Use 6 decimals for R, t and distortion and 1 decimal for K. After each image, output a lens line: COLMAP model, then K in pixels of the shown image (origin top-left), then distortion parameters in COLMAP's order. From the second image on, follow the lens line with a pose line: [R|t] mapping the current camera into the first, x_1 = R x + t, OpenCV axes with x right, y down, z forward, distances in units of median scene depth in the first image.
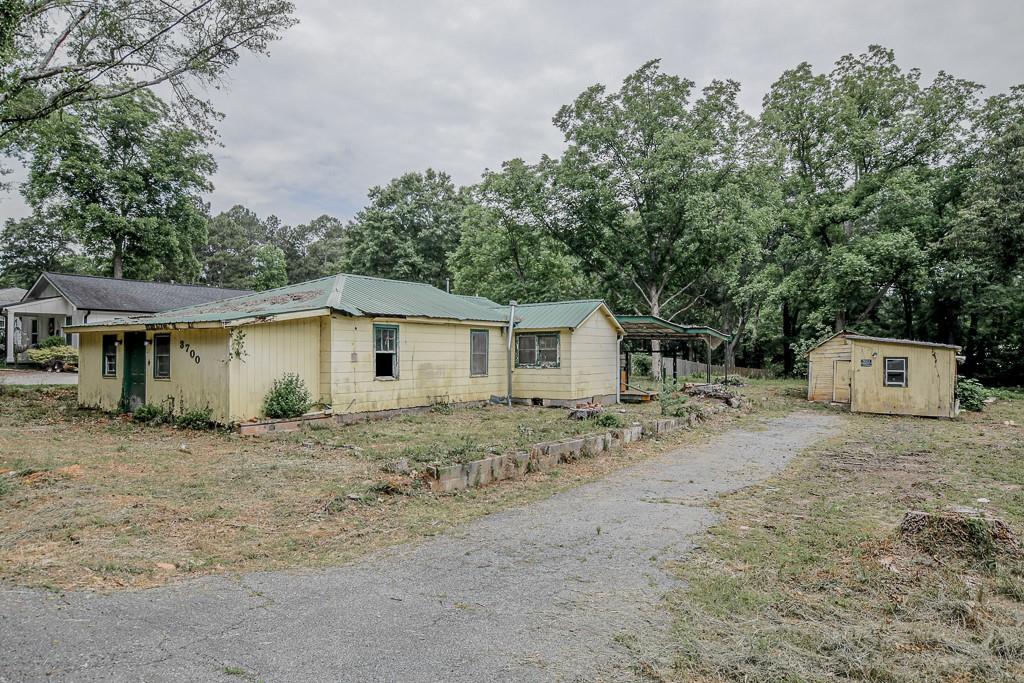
lens RADIAL K [[627.6, 0, 511.9], [0, 627.6, 342.7], [0, 0, 1]] dist [-0.005138, 0.003625]
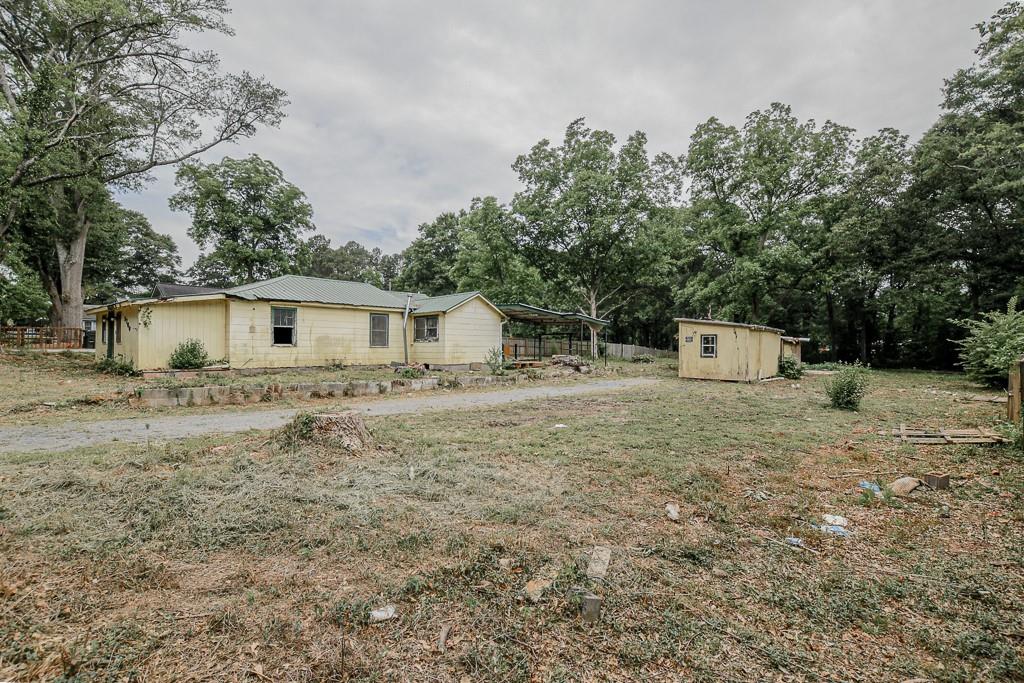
lens RADIAL K [[459.2, 0, 511.9], [0, 459.2, 338.2], [0, 0, 1]] dist [-0.025416, -0.000568]
pose [[0.994027, -0.000589, -0.109134, 0.306127], [0.000439, 0.999999, -0.001391, 0.031082], [0.109134, 0.001335, 0.994026, 0.026649]]
